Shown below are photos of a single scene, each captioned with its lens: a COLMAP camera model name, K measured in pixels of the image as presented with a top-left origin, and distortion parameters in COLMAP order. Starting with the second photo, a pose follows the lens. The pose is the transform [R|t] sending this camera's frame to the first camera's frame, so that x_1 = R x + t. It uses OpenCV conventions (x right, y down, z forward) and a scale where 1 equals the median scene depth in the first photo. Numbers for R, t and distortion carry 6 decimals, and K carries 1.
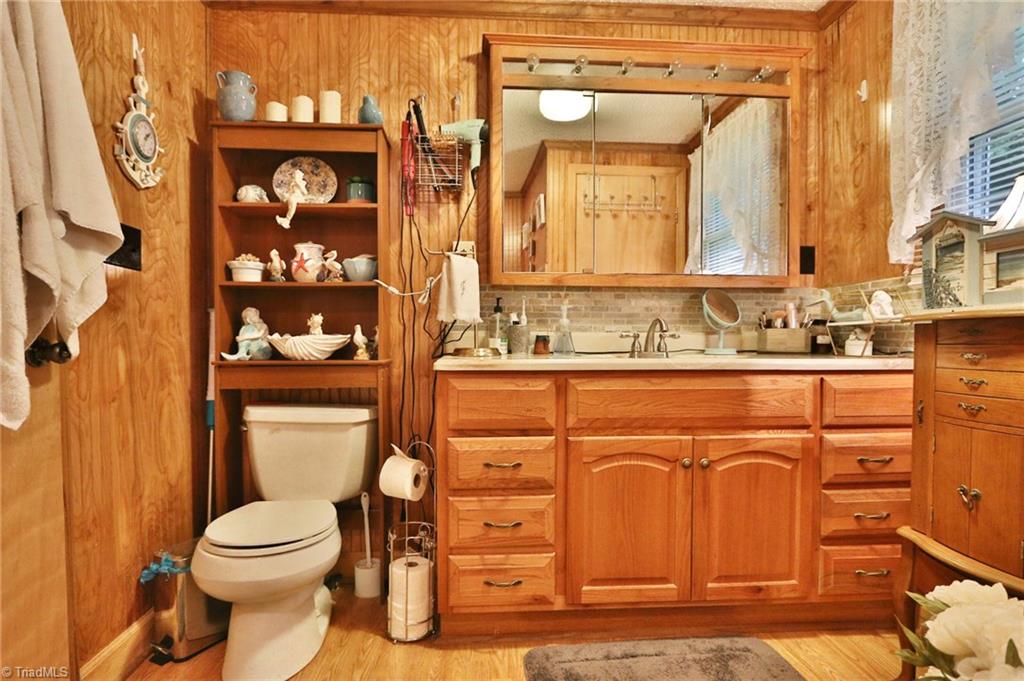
lens RADIAL K [[535.8, 0, 509.3], [0, 535.8, 347.7], [0, 0, 1]] dist [0.005679, 0.000091]
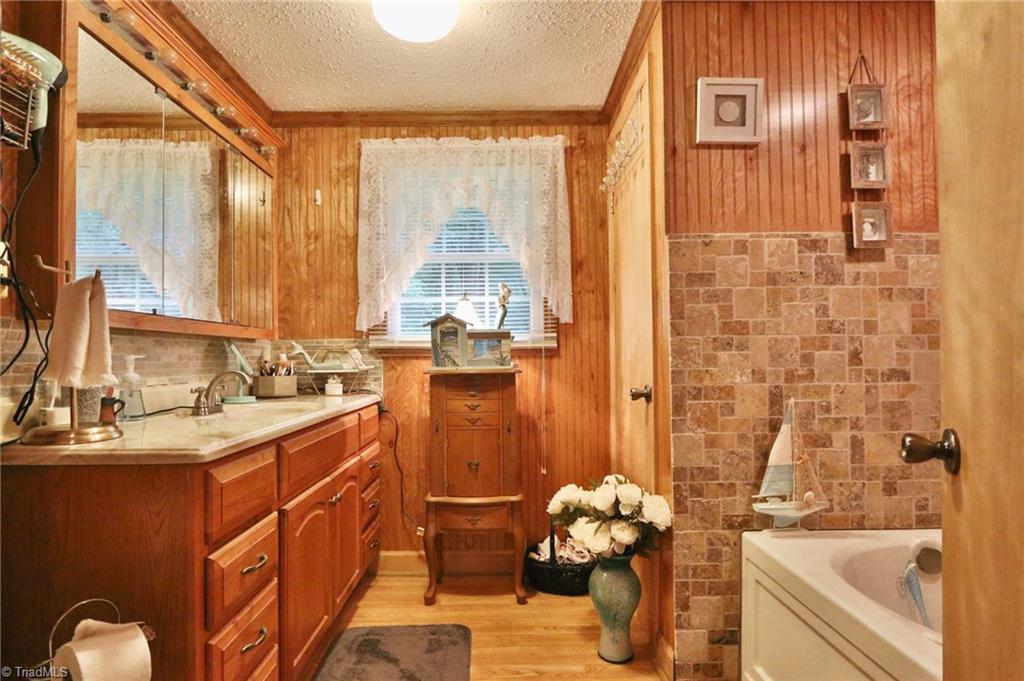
lens RADIAL K [[535.8, 0, 509.3], [0, 535.8, 347.7], [0, 0, 1]] dist [0.005679, 0.000091]
pose [[0.053999, 0.015925, 0.998414, -0.768285], [0.024074, 0.999561, -0.017245, -0.078840], [-0.998251, 0.024967, 0.053592, 0.540535]]
